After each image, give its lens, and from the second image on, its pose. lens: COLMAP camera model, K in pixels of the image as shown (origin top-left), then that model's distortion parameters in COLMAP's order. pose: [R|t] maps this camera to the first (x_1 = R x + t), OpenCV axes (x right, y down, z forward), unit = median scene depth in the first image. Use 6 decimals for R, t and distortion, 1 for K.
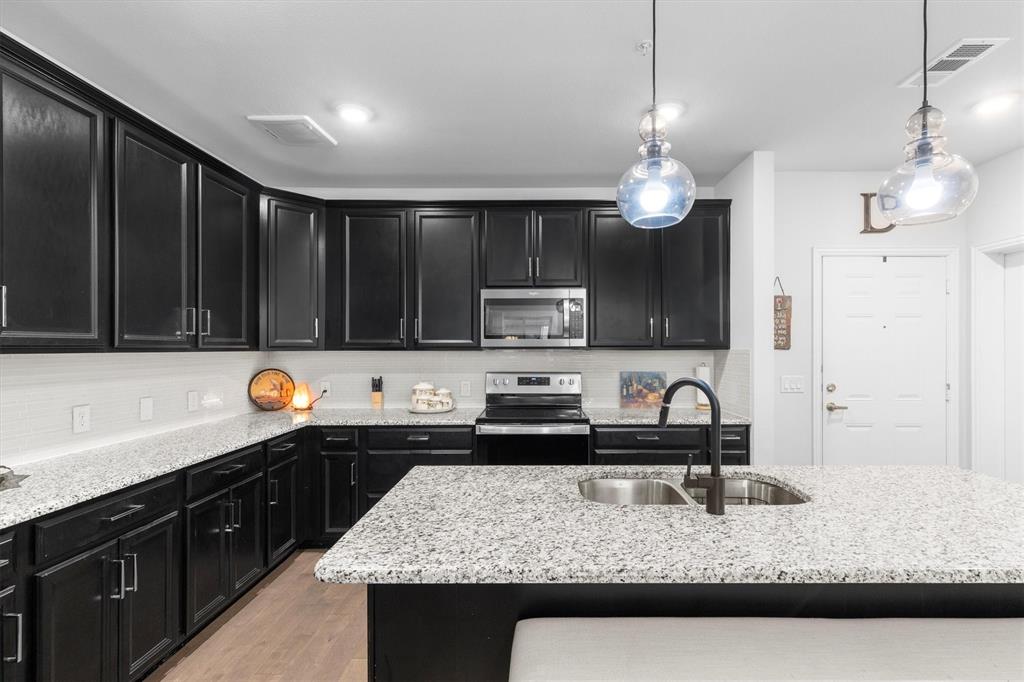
lens RADIAL K [[448.3, 0, 508.8], [0, 448.3, 346.3], [0, 0, 1]] dist [0.007579, -0.000993]
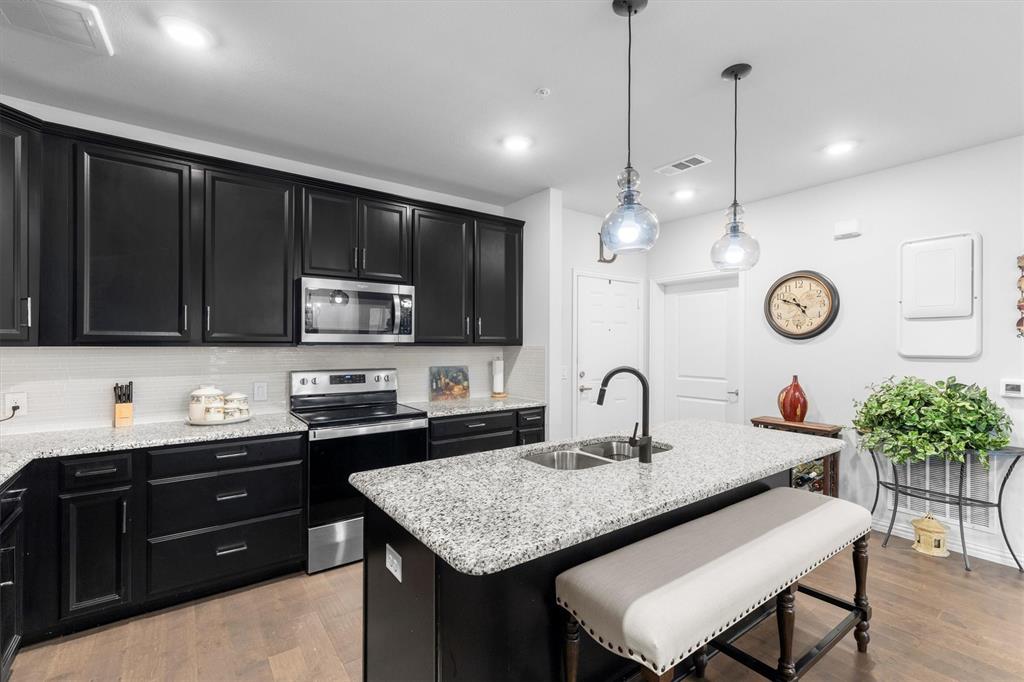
lens RADIAL K [[448.3, 0, 520.0], [0, 448.3, 343.9], [0, 0, 1]] dist [0.007579, -0.000993]
pose [[0.806668, 0.004306, 0.590989, -0.229771], [-0.006117, 0.999981, 0.001064, 0.001154], [-0.590973, -0.004473, 0.806679, 0.034634]]
